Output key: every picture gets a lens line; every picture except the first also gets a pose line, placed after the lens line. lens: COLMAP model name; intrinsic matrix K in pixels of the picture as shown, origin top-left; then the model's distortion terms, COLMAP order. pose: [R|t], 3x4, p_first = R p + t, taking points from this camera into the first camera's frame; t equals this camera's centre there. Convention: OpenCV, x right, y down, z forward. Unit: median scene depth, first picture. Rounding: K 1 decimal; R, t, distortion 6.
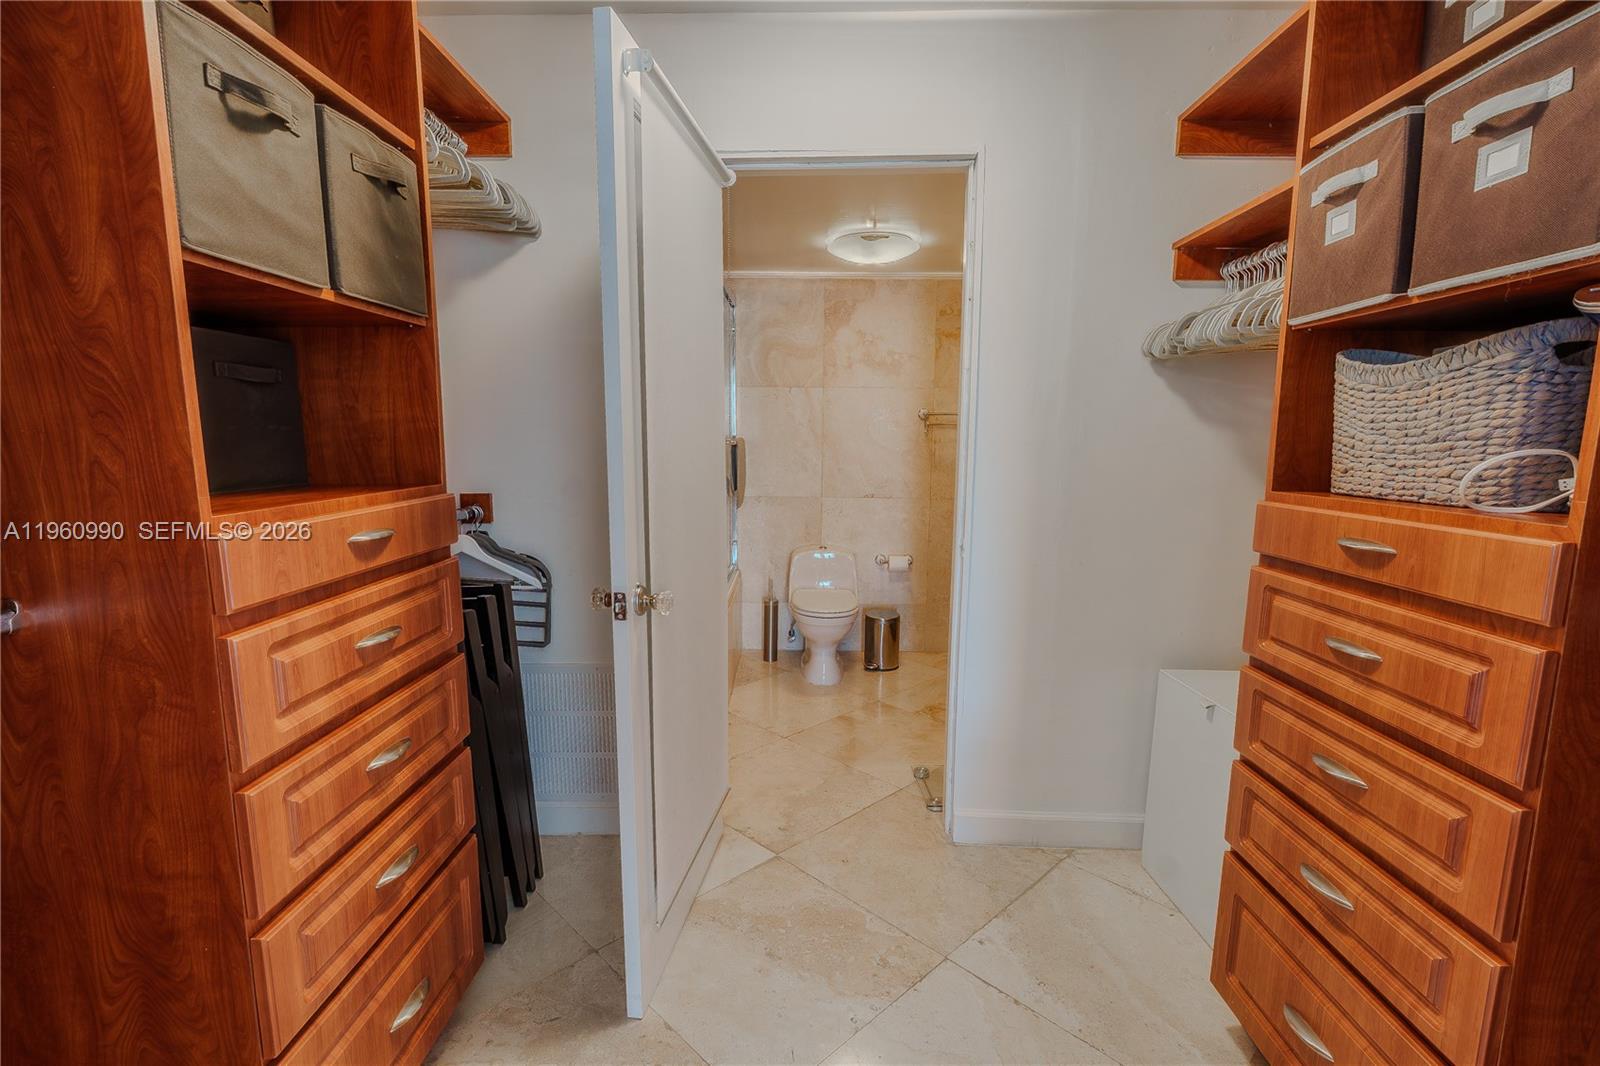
lens RADIAL K [[730.6, 0, 800.4], [0, 730.6, 535.9], [0, 0, 1]] dist [-0.004138, 0.000172]
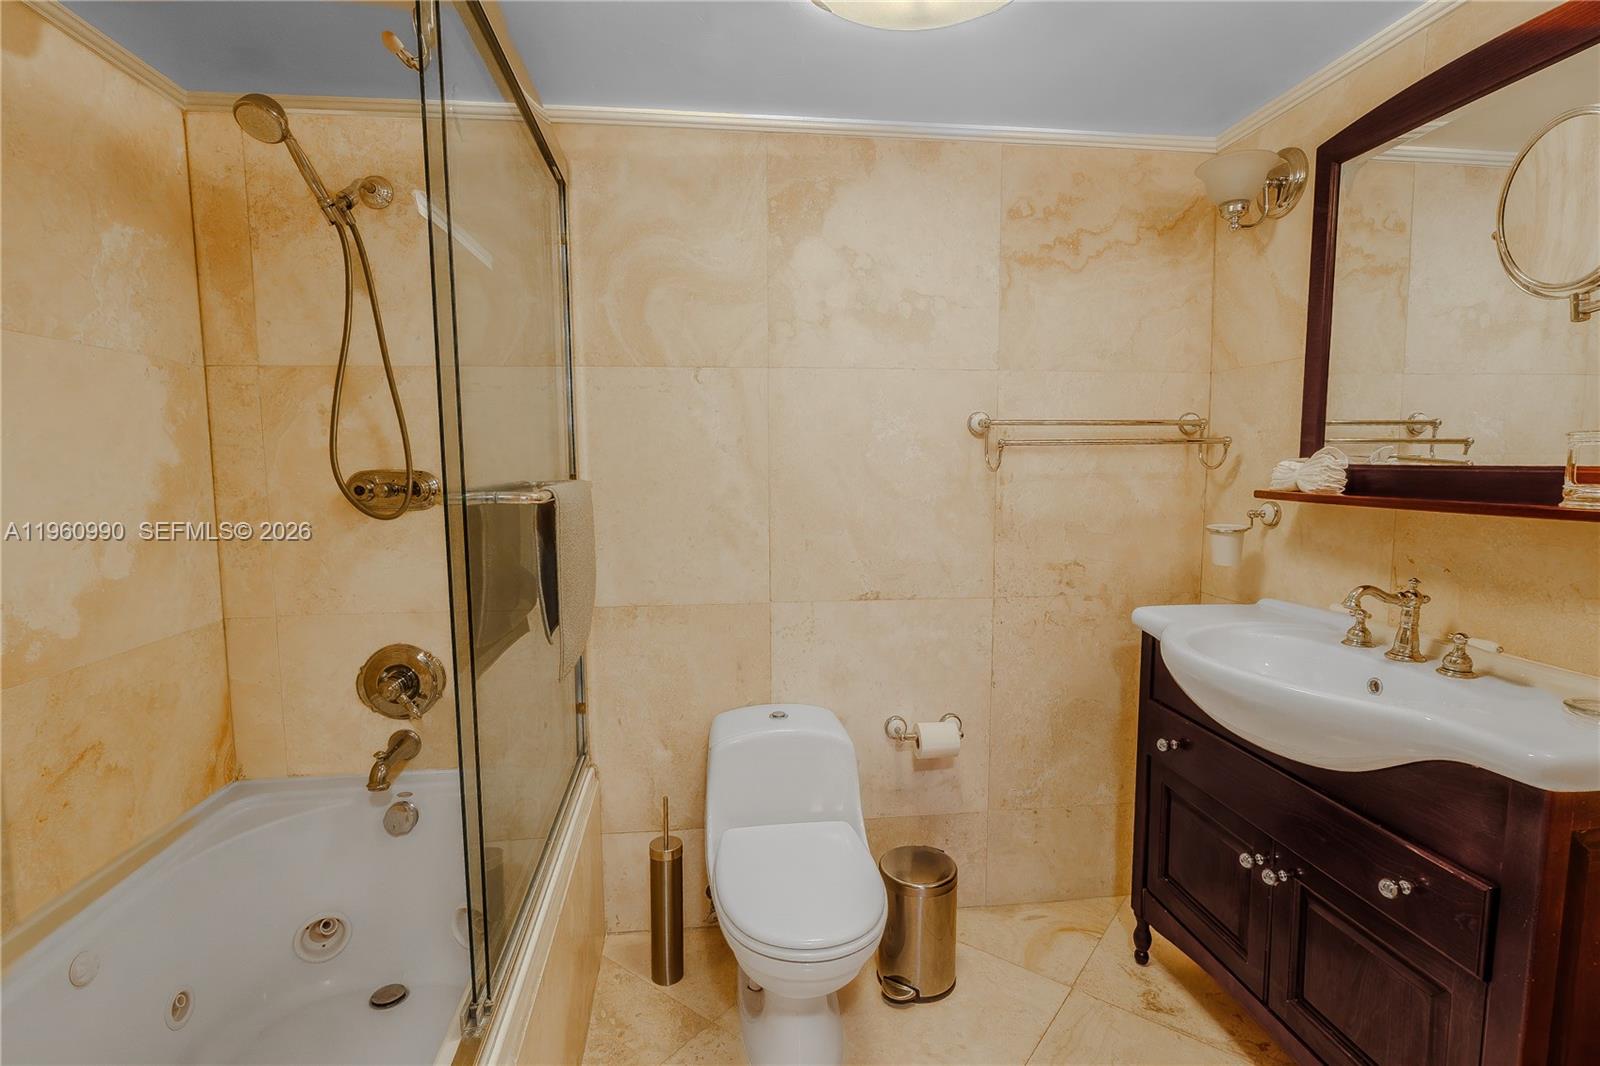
lens RADIAL K [[730.6, 0, 794.4], [0, 730.6, 531.5], [0, 0, 1]] dist [-0.004138, 0.000172]
pose [[0.991071, -0.027236, 0.130527, -0.015977], [0.033783, 0.998266, -0.048202, -0.077563], [-0.128988, 0.052181, 0.990272, 0.548251]]
